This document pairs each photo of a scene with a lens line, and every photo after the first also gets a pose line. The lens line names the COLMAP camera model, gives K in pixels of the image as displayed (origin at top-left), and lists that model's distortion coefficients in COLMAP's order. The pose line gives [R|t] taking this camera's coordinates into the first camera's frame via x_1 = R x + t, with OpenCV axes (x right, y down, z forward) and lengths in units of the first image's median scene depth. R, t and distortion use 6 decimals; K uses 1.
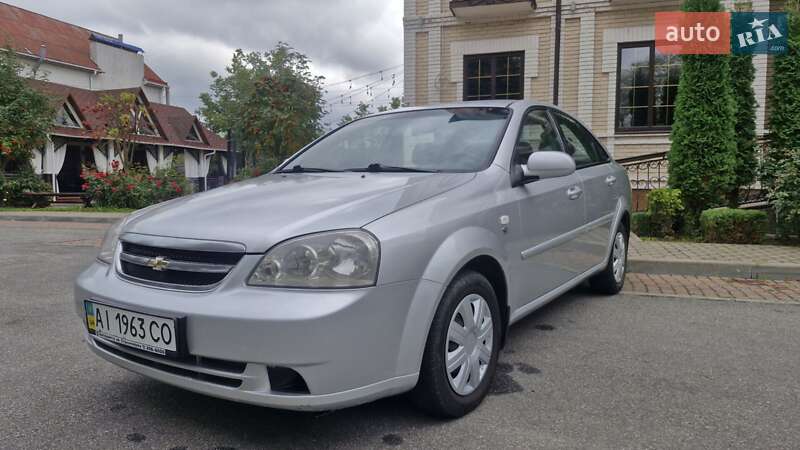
lens RADIAL K [[549.1, 0, 392.6], [0, 549.1, 217.3], [0, 0, 1]] dist [0.101331, -0.121704]
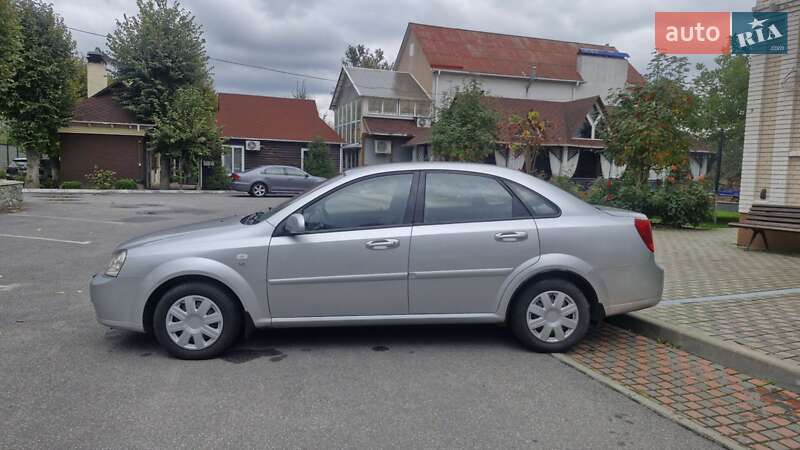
lens RADIAL K [[549.1, 0, 392.6], [0, 549.1, 217.3], [0, 0, 1]] dist [0.101331, -0.121704]
pose [[0.618535, 0.084444, -0.781207, 1.222021], [-0.076312, 0.995964, 0.047237, -0.155435], [0.782043, 0.030398, 0.622483, 0.237312]]
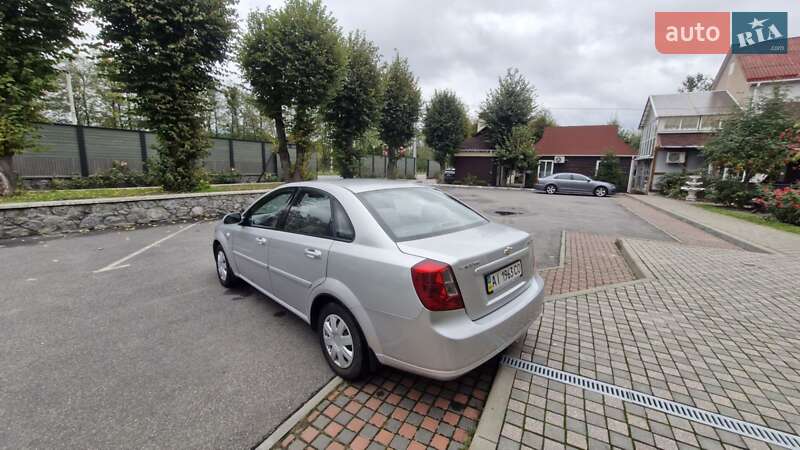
lens RADIAL K [[314.5, 0, 402.8], [0, 314.5, 217.2], [0, 0, 1]] dist [0.011028, -0.003673]
pose [[-0.163356, 0.153023, -0.974627, 1.109071], [-0.087495, 0.981758, 0.168808, -0.295534], [0.982680, 0.112851, -0.146988, 1.462986]]
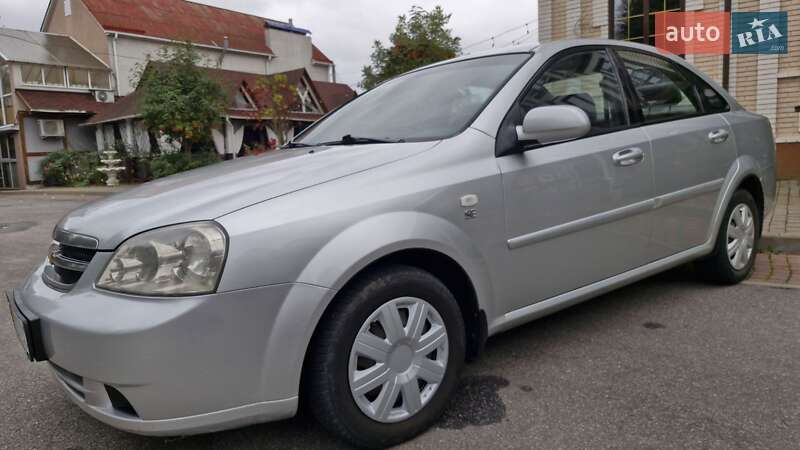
lens RADIAL K [[557.9, 0, 390.5], [0, 557.9, 214.5], [0, 0, 1]] dist [0.049346, -0.046209]
pose [[0.951476, -0.010401, -0.307548, 0.239258], [0.027026, 0.998391, 0.049848, -0.012295], [0.306534, -0.055741, 0.950226, 0.154791]]
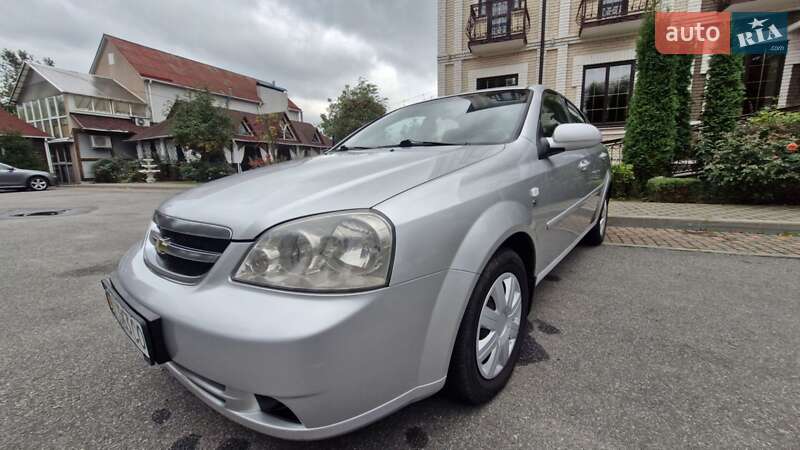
lens RADIAL K [[315.0, 0, 404.7], [0, 315.0, 214.1], [0, 0, 1]] dist [0.005939, -0.000040]
pose [[0.996178, -0.003369, -0.087285, 0.015277], [0.011251, 0.995882, 0.089963, -0.006511], [0.086623, -0.090601, 0.992113, 0.297068]]
